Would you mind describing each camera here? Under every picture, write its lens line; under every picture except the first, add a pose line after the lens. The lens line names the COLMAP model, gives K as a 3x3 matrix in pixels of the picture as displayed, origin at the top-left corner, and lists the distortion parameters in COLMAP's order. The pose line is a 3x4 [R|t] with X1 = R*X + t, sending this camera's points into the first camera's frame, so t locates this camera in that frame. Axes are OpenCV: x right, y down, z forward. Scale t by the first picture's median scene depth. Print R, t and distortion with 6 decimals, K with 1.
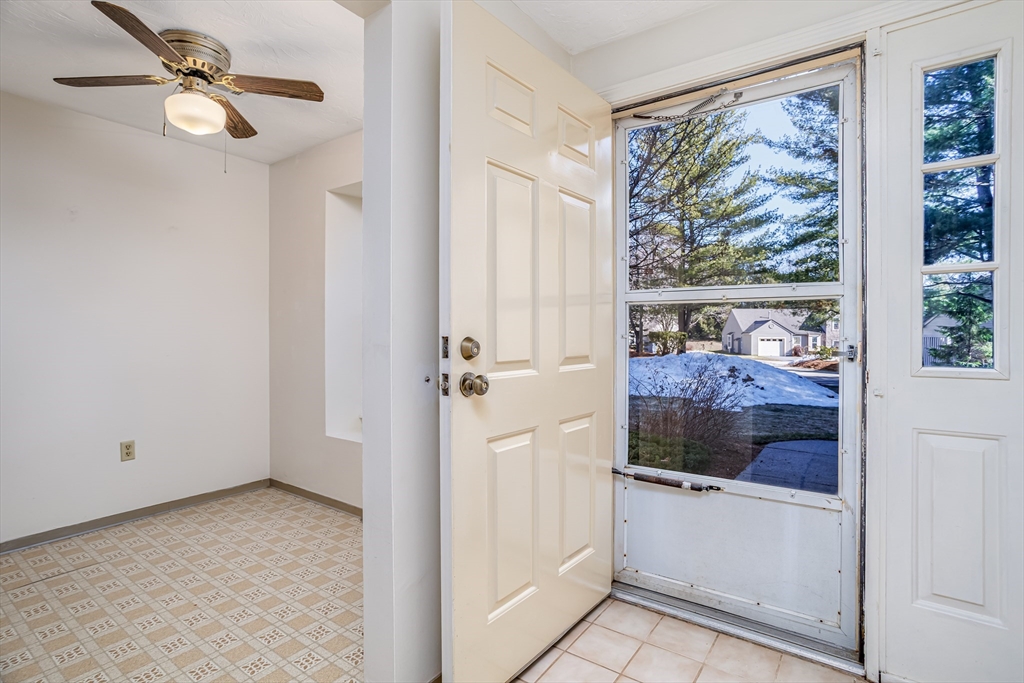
lens RADIAL K [[490.7, 0, 508.9], [0, 490.7, 331.7], [0, 0, 1]] dist [-0.049725, 0.031269]
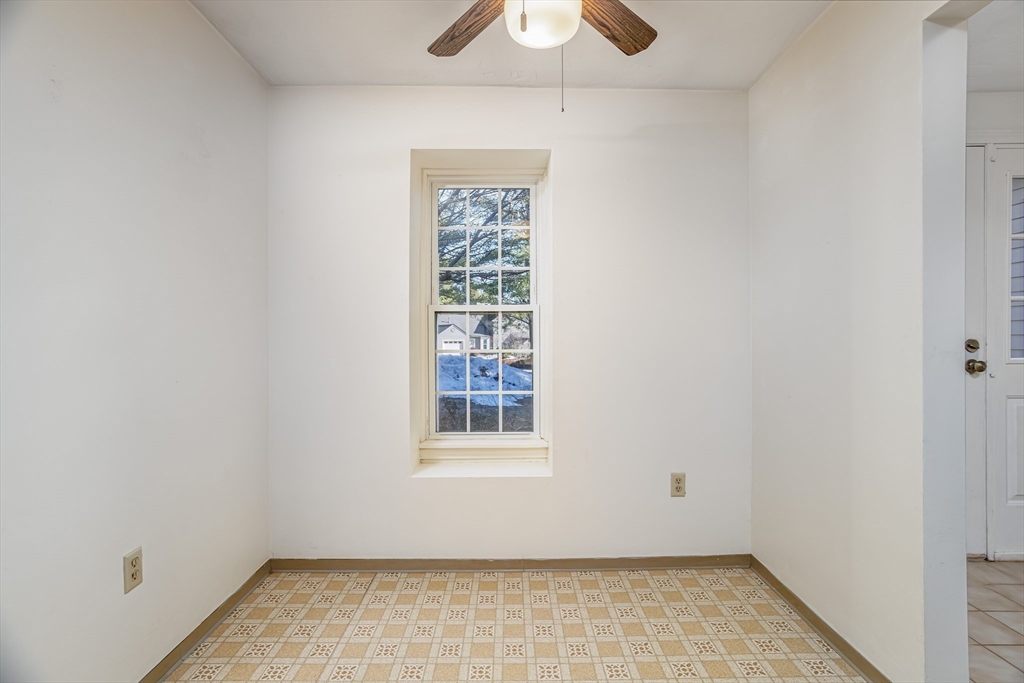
lens RADIAL K [[490.7, 0, 508.9], [0, 490.7, 331.7], [0, 0, 1]] dist [-0.049725, 0.031269]
pose [[0.812736, 0.001811, 0.582629, -0.712755], [0.002077, 0.999980, -0.006005, -0.001040], [-0.582628, 0.006090, 0.812716, 0.323820]]
